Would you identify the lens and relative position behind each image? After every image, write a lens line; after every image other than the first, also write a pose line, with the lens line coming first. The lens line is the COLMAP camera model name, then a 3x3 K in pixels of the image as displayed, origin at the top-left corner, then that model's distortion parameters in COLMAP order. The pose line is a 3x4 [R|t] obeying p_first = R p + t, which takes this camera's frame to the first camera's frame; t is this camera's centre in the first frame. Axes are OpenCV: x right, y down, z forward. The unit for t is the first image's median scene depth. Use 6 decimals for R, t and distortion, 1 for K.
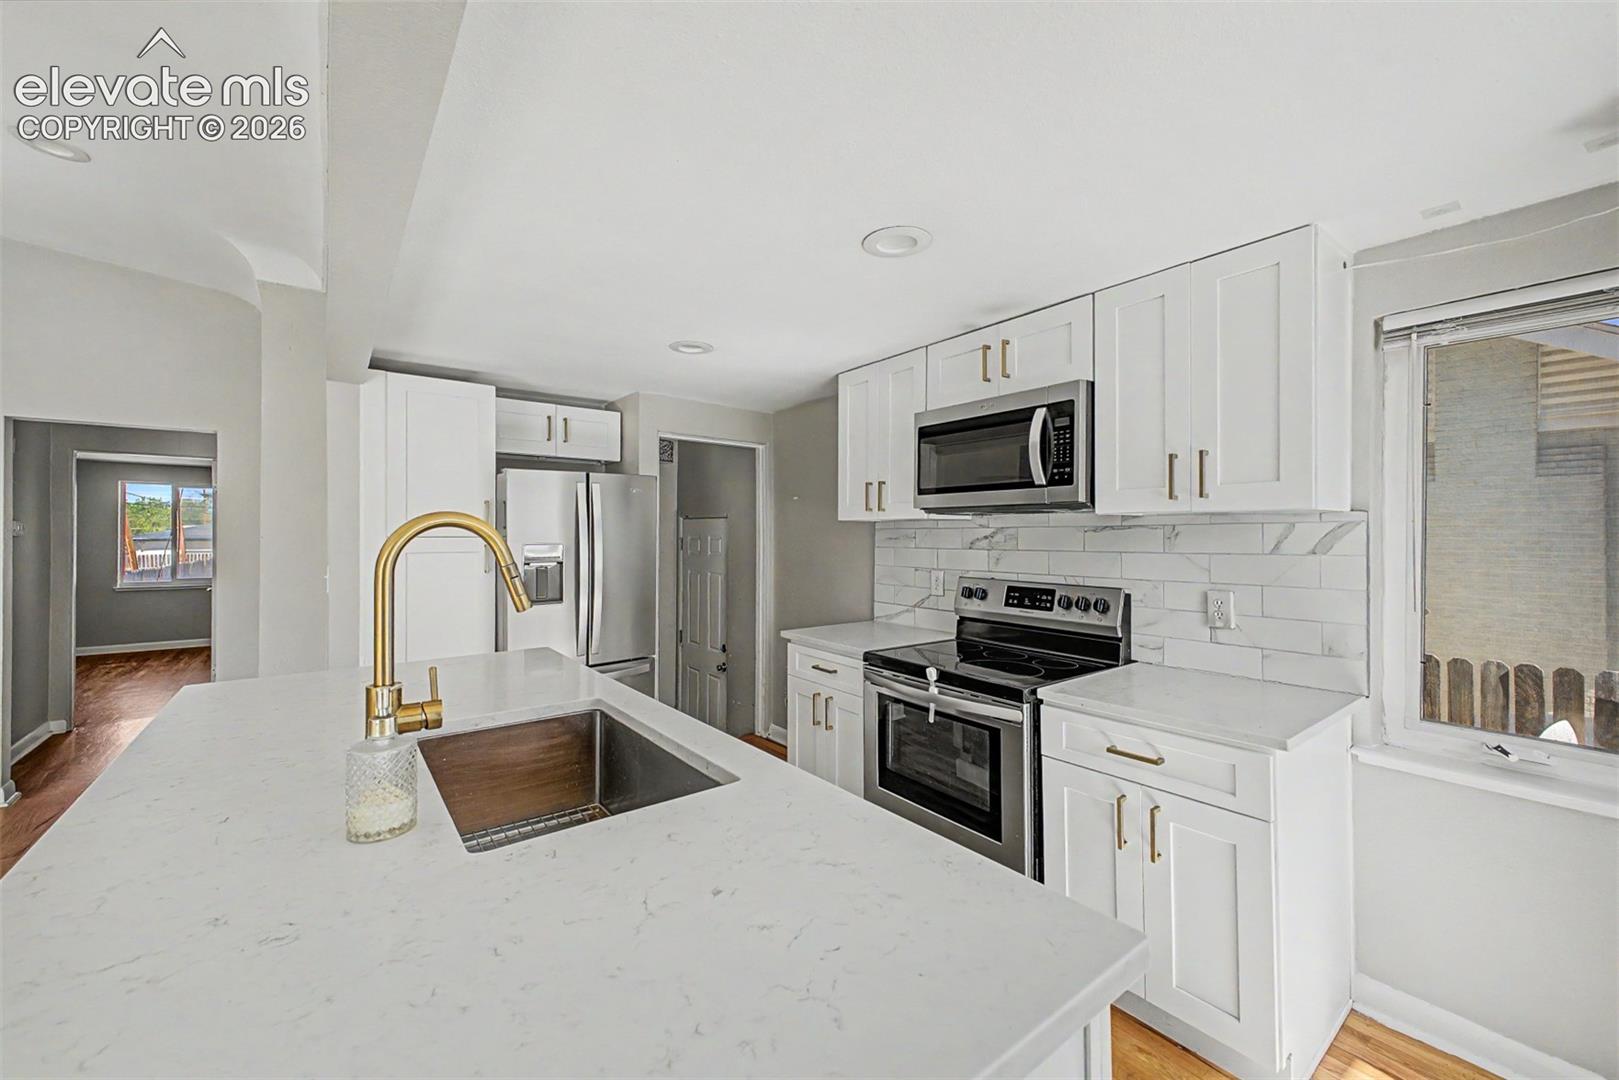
lens RADIAL K [[638.0, 0, 810.4], [0, 638.0, 534.9], [0, 0, 1]] dist [0.010121, -0.000343]
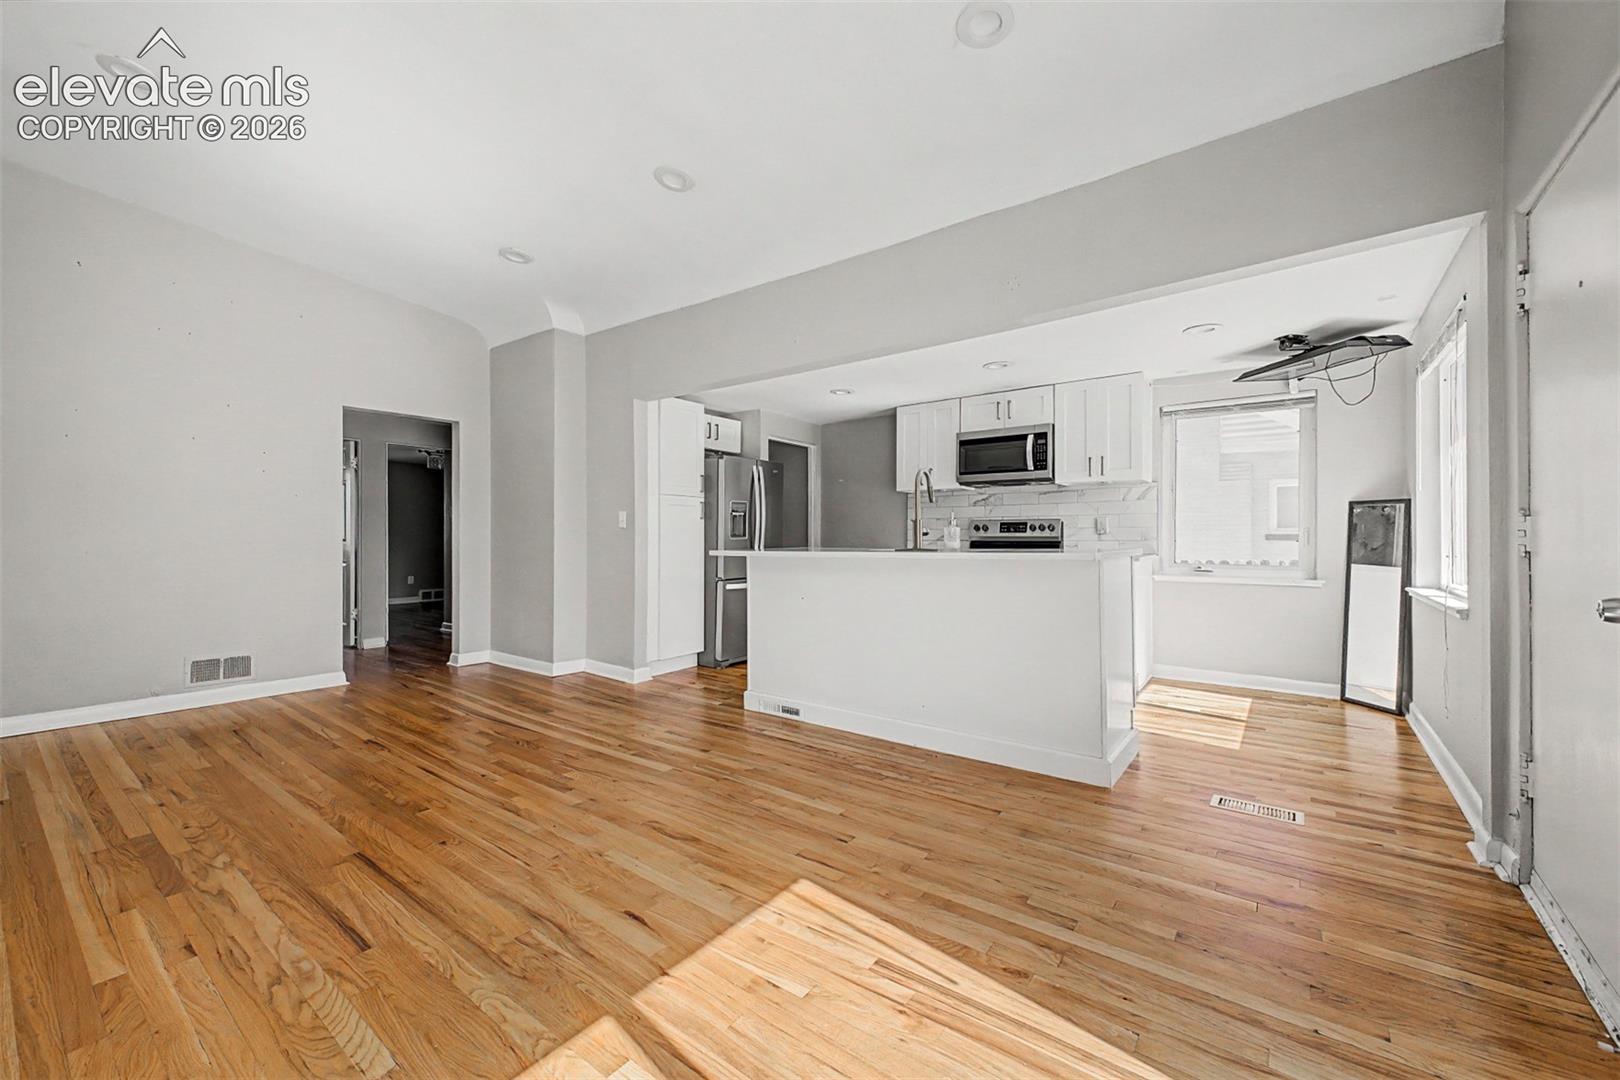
lens RADIAL K [[638.4, 0, 810.9], [0, 638.4, 534.9], [0, 0, 1]] dist [0.010121, -0.000343]
pose [[0.963009, -0.002660, 0.269455, -0.854125], [0.003058, 0.999995, -0.001058, 0.128834], [-0.269450, 0.001843, 0.963013, -0.805959]]
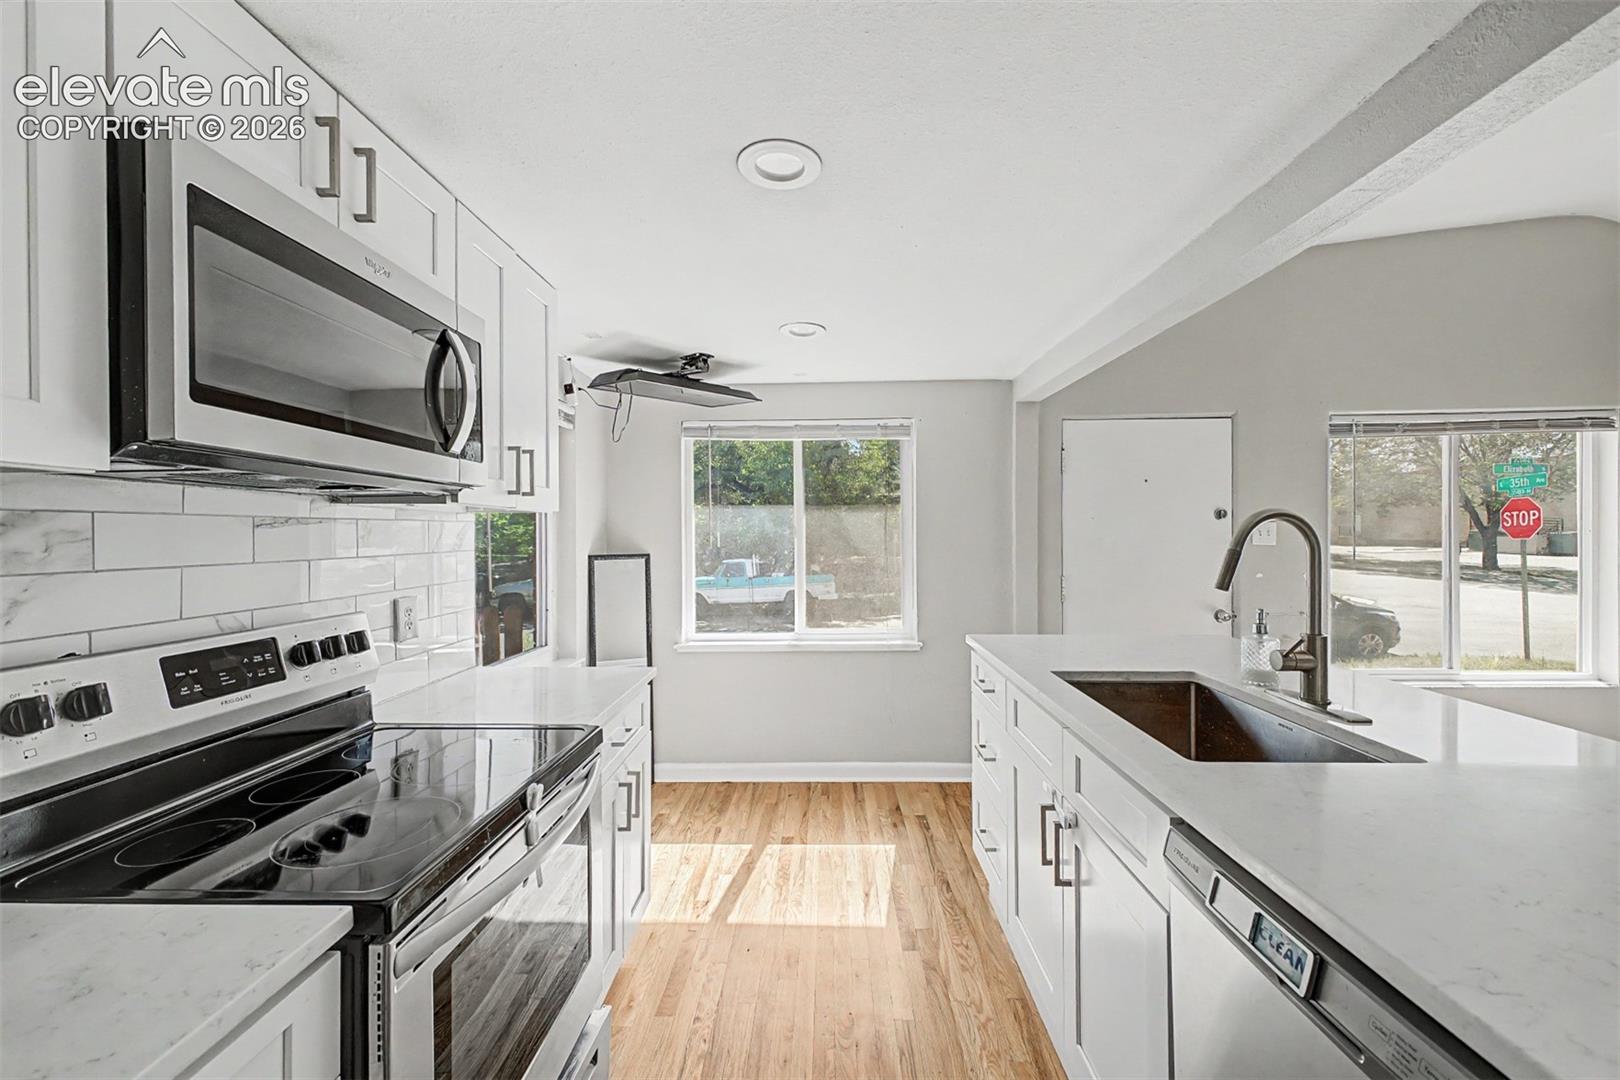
lens RADIAL K [[638.4, 0, 810.9], [0, 638.4, 534.9], [0, 0, 1]] dist [0.010121, -0.000343]
pose [[-0.781479, 0.001735, 0.623930, -0.284717], [0.004298, 0.999987, 0.002603, 0.003127], [-0.623917, 0.004716, -0.781476, 1.152805]]
